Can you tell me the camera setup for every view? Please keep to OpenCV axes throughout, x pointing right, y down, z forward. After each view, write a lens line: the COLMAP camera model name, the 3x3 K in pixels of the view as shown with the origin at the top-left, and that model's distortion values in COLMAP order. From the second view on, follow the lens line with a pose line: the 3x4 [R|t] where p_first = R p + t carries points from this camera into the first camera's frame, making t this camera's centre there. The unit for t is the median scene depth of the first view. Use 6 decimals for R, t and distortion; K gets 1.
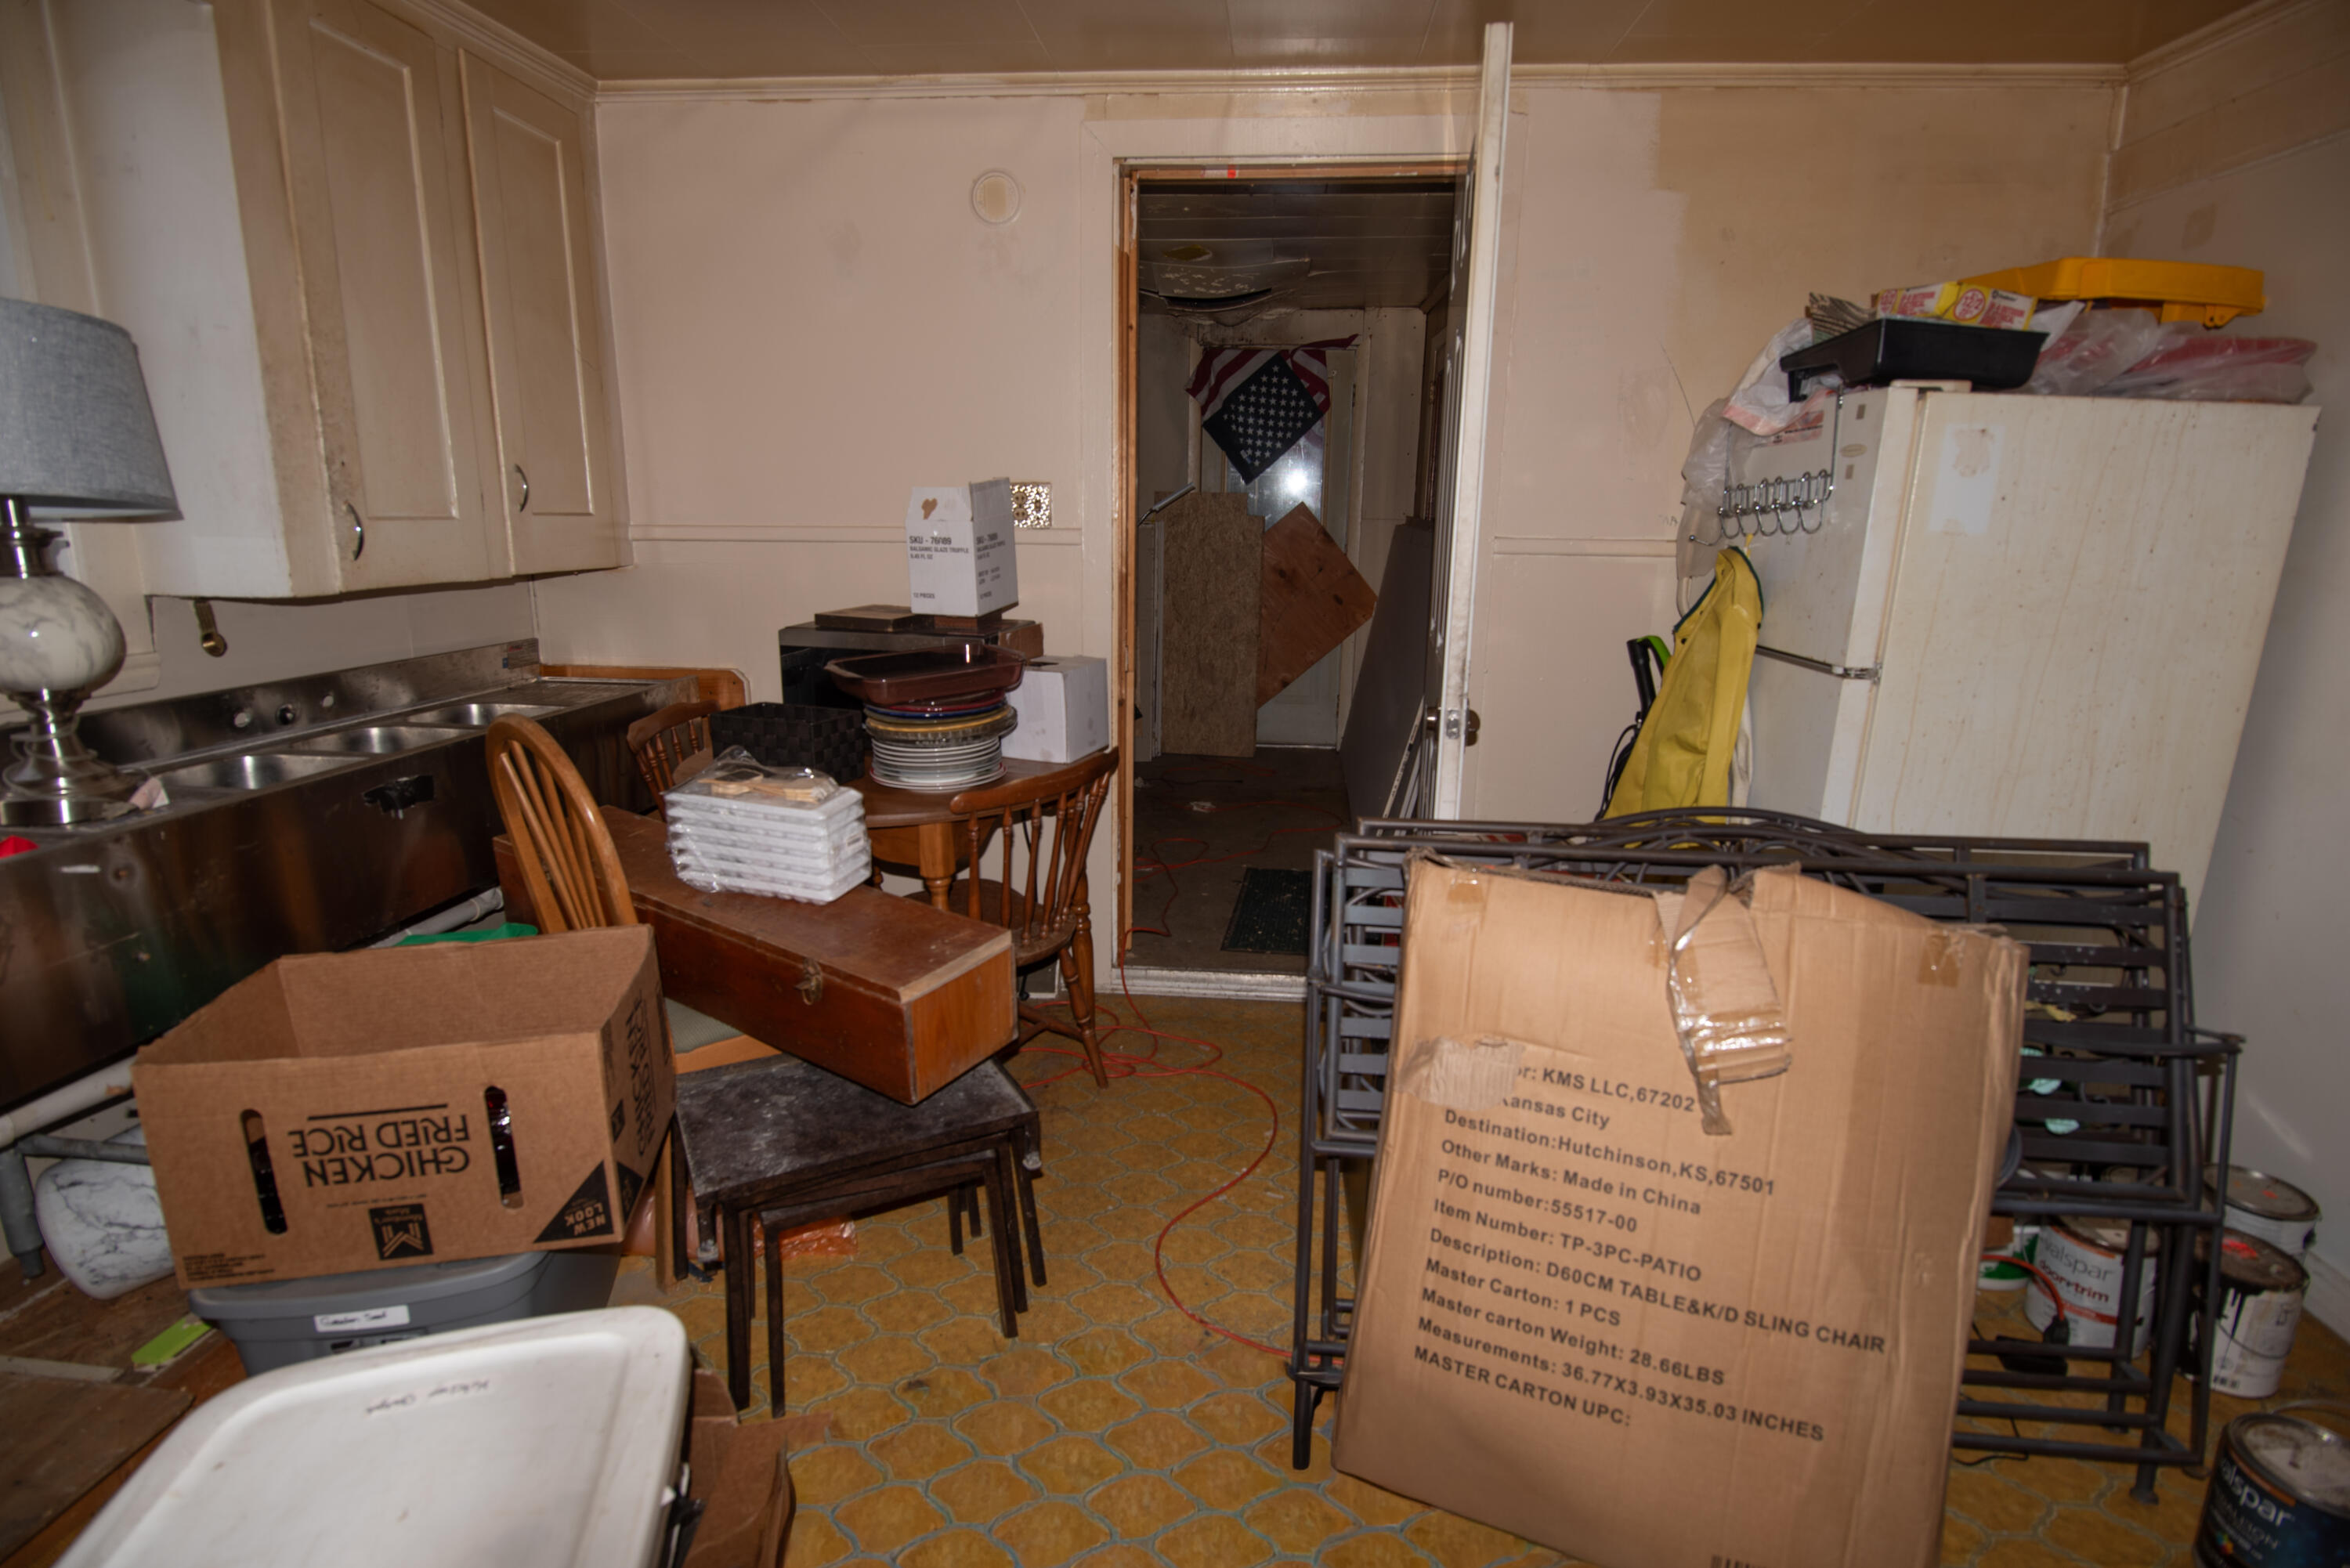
lens RADIAL K [[1162.8, 0, 1175.0], [0, 1162.8, 784.0], [0, 0, 1]] dist [-0.022253, 0.001615]
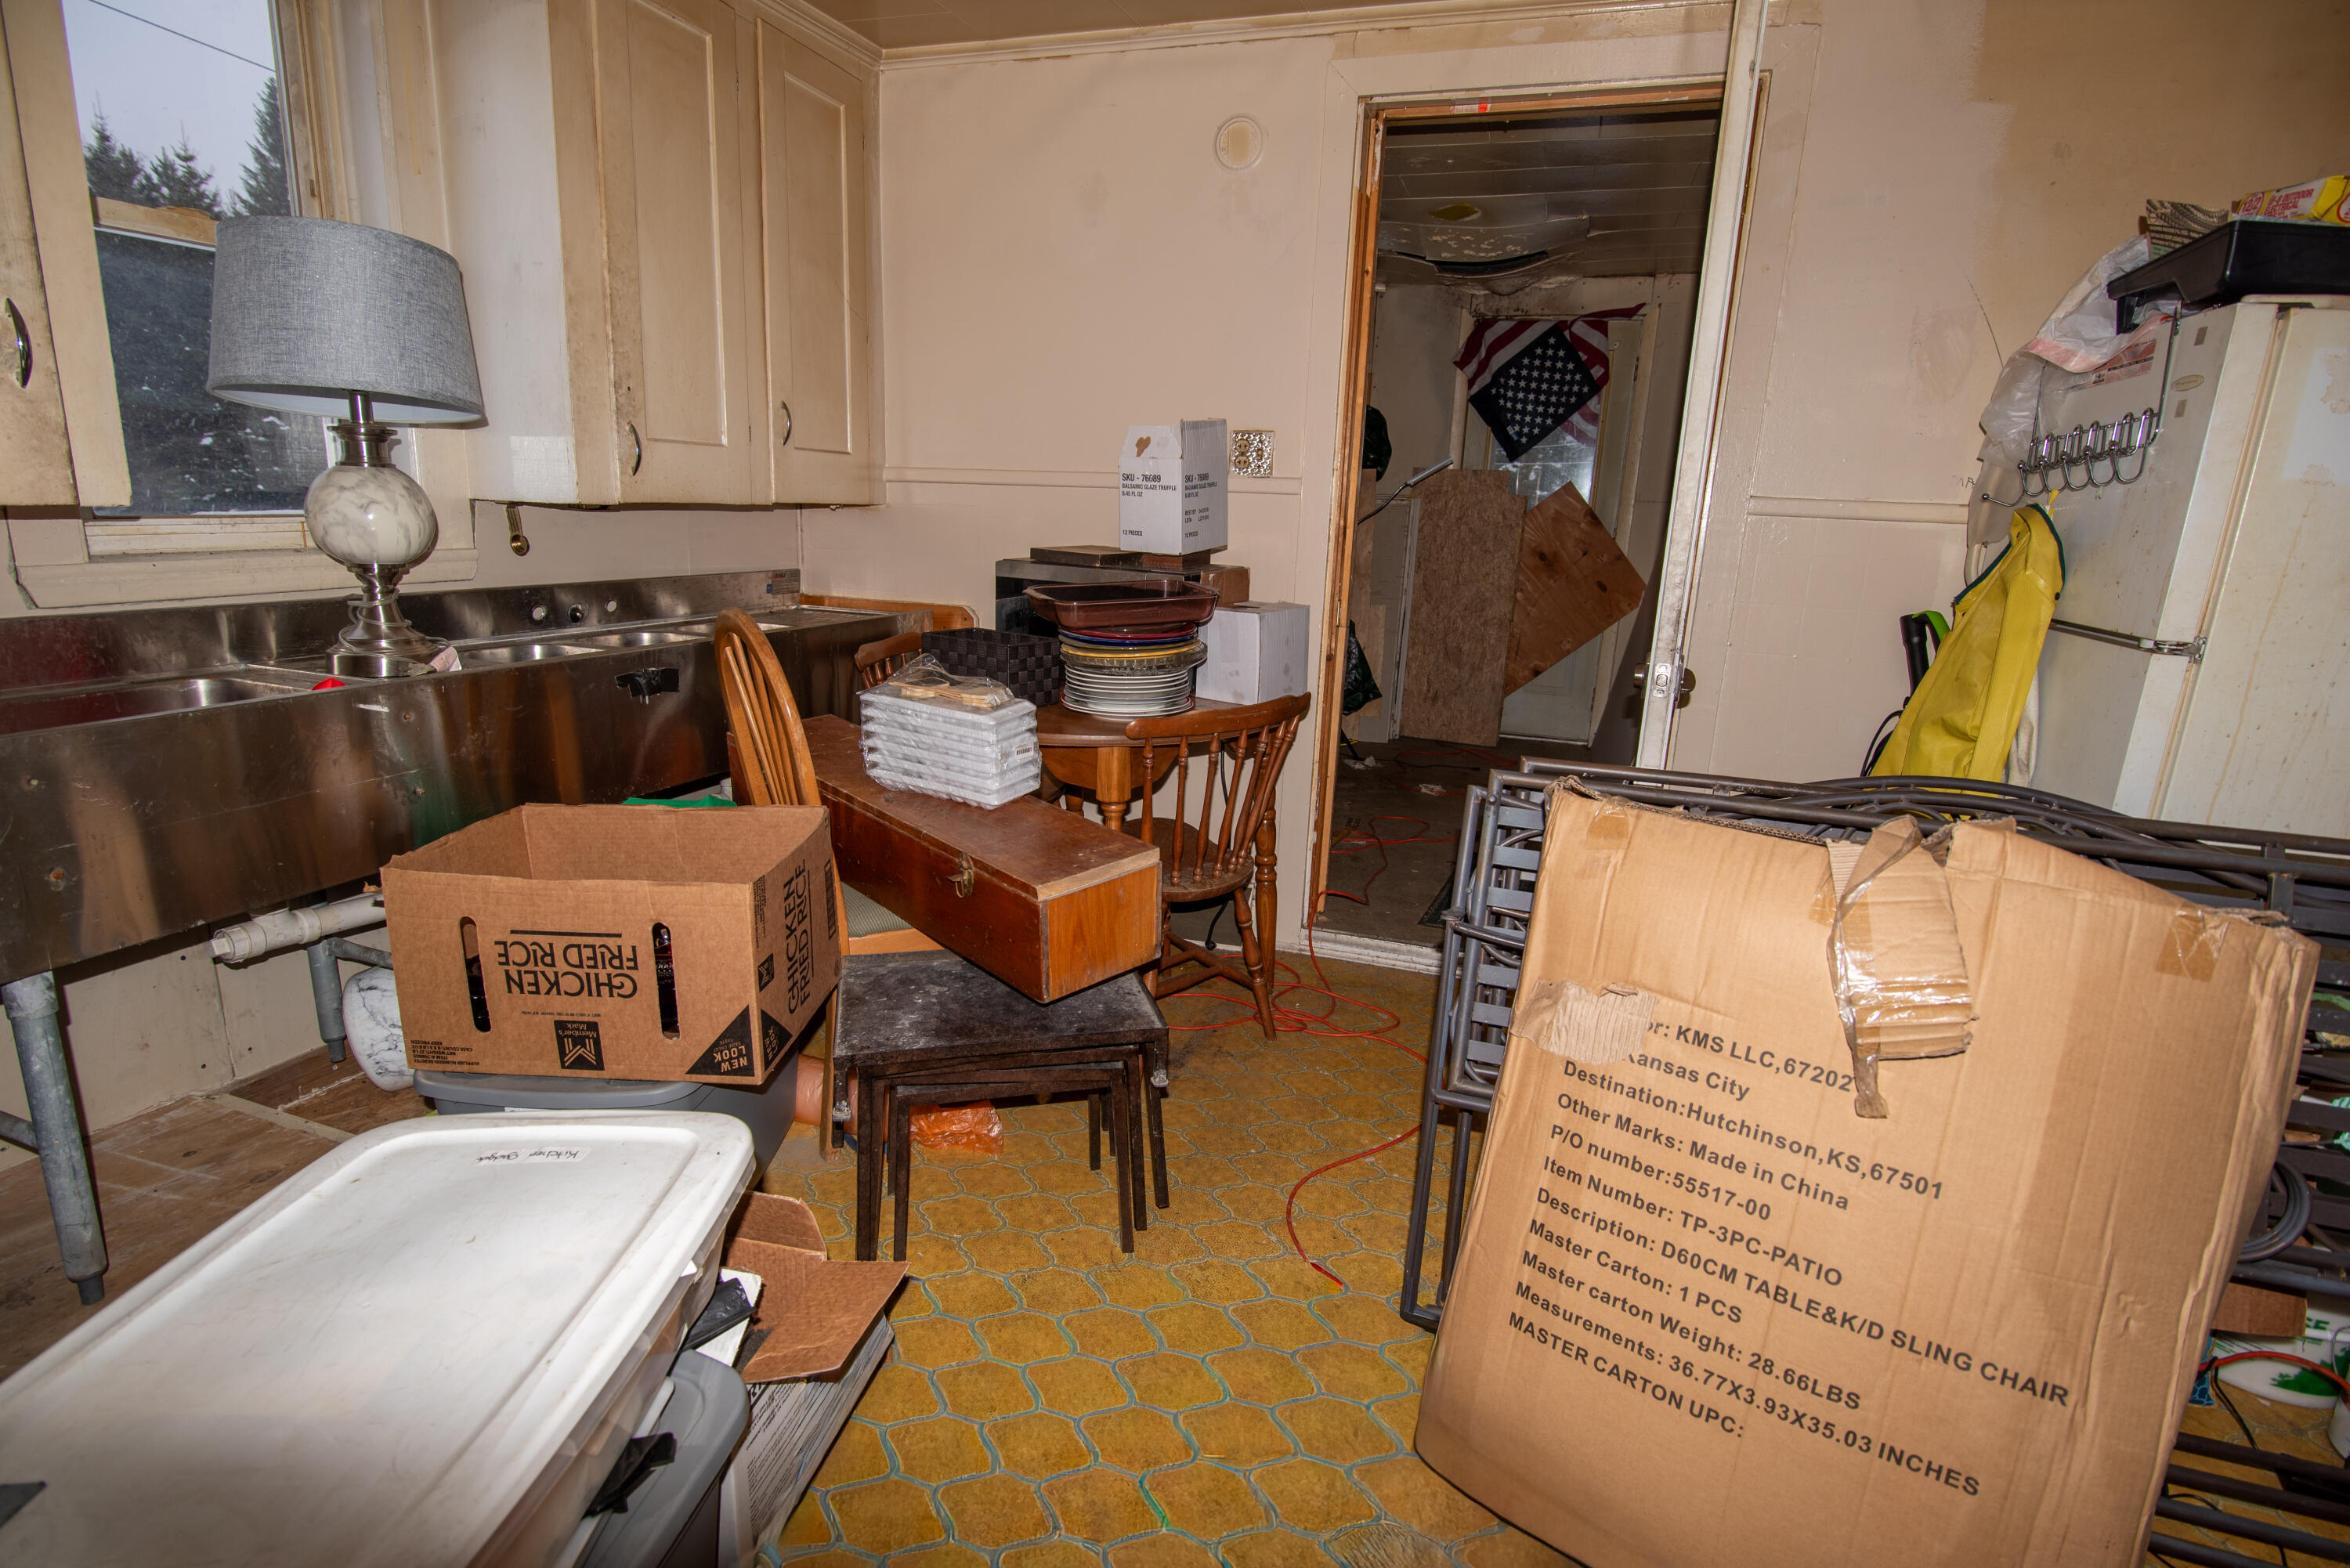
lens RADIAL K [[1159.1, 0, 1174.9], [0, 1159.1, 786.4], [0, 0, 1]] dist [-0.021981, -0.000106]
pose [[0.970284, 0.081447, -0.227849, 0.090602], [-0.080837, 0.996655, 0.012025, 0.057545], [0.228066, 0.006751, 0.973622, 0.029007]]
